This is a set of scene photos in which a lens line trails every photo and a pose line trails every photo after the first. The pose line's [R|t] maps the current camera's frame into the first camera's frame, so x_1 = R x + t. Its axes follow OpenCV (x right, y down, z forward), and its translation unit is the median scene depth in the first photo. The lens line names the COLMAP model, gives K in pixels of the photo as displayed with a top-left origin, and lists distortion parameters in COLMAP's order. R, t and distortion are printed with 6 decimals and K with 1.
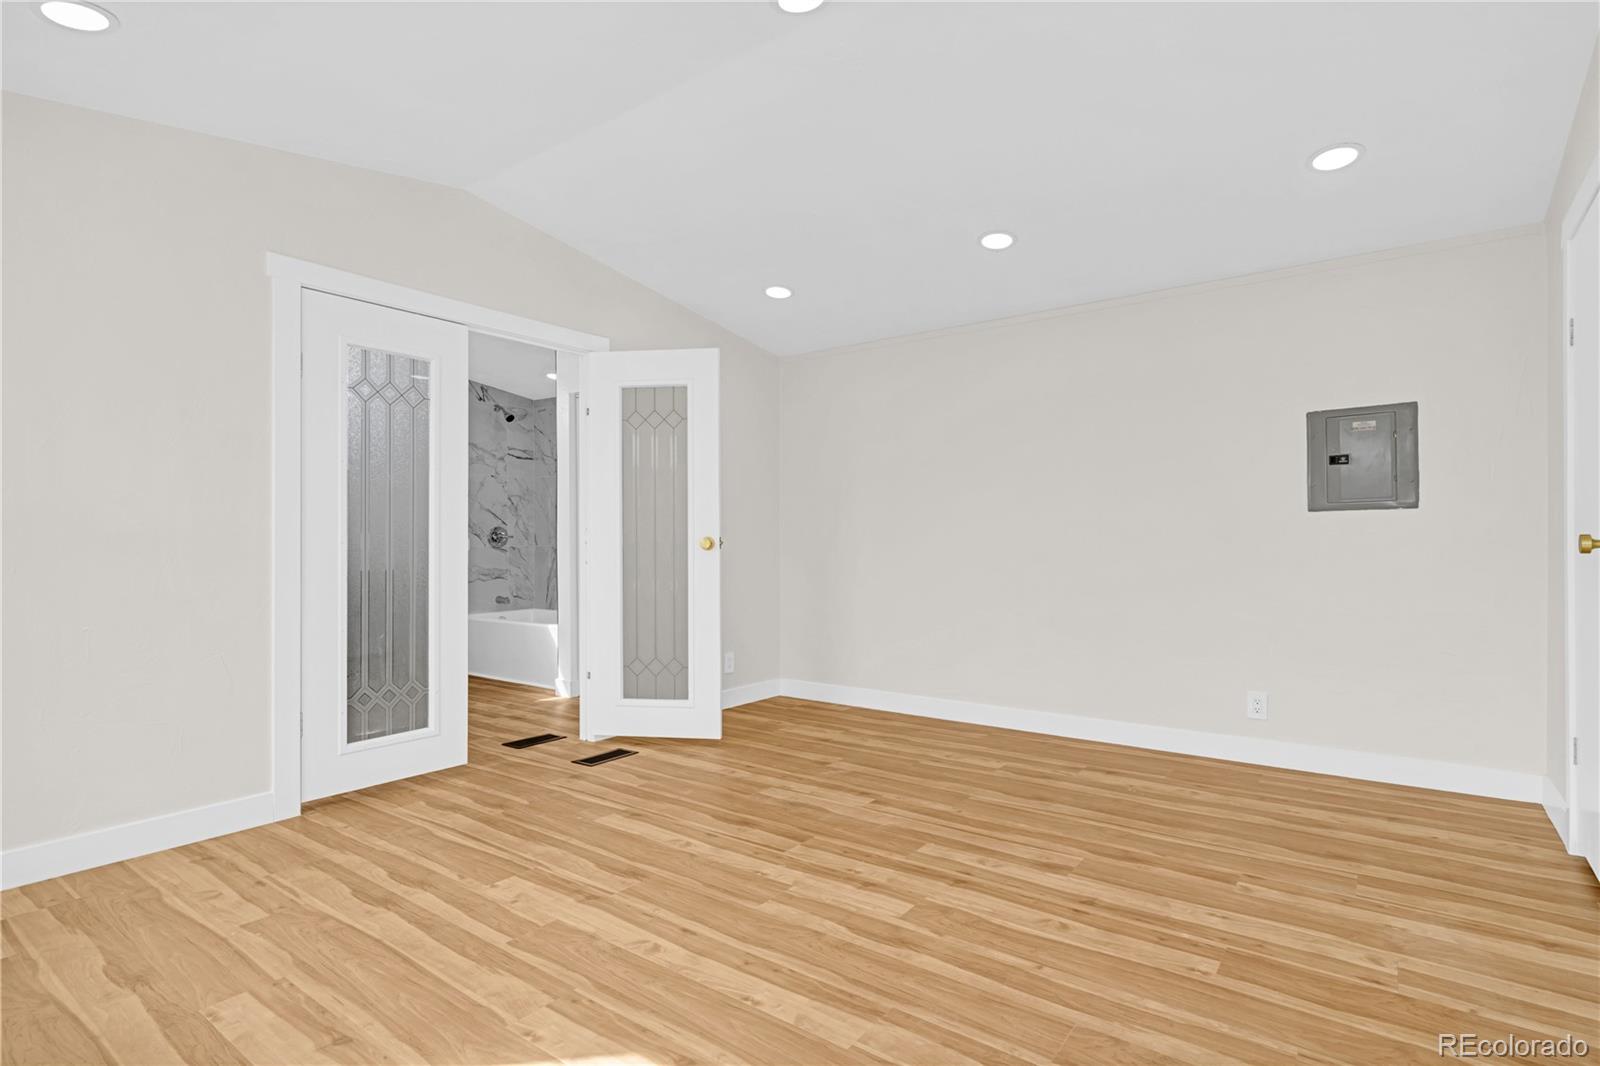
lens RADIAL K [[777.0, 0, 816.2], [0, 777.0, 520.4], [0, 0, 1]] dist [0.001921, 0.001618]
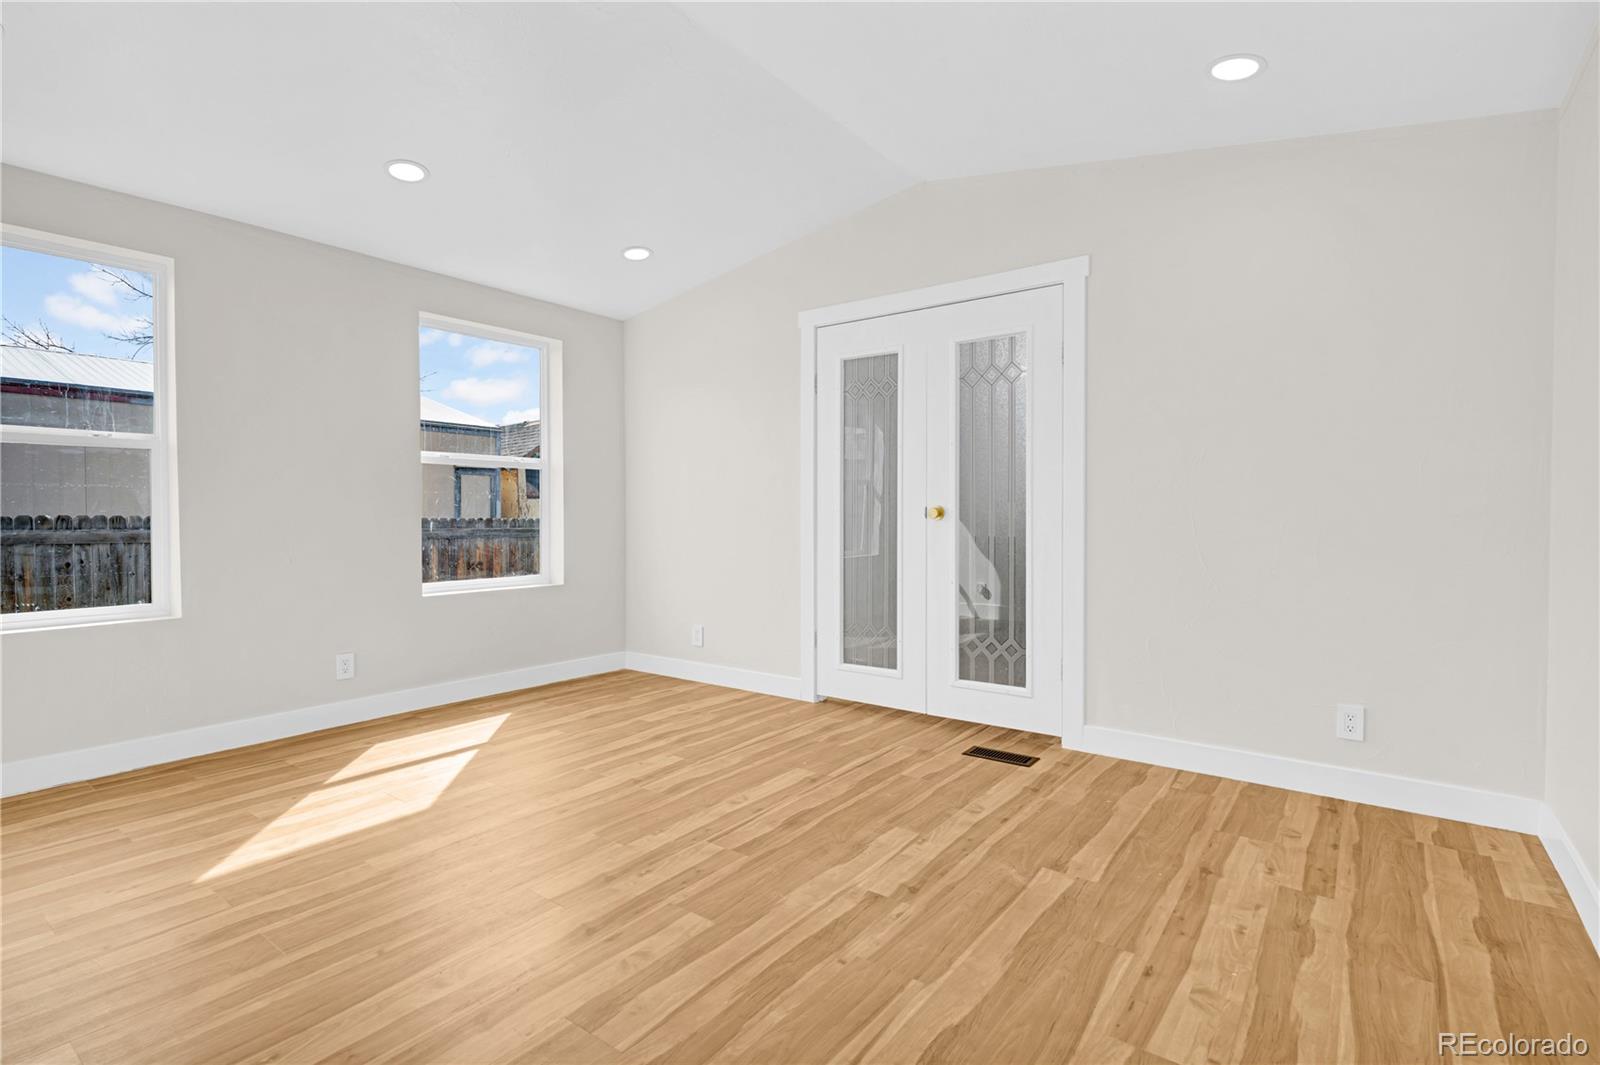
lens RADIAL K [[777.0, 0, 810.5], [0, 777.0, 526.2], [0, 0, 1]] dist [0.001921, 0.001618]
pose [[0.001776, 0.023873, -0.999713, 0.798476], [0.029445, 0.999280, 0.023915, 0.005158], [0.999565, -0.029479, 0.001072, 0.972940]]
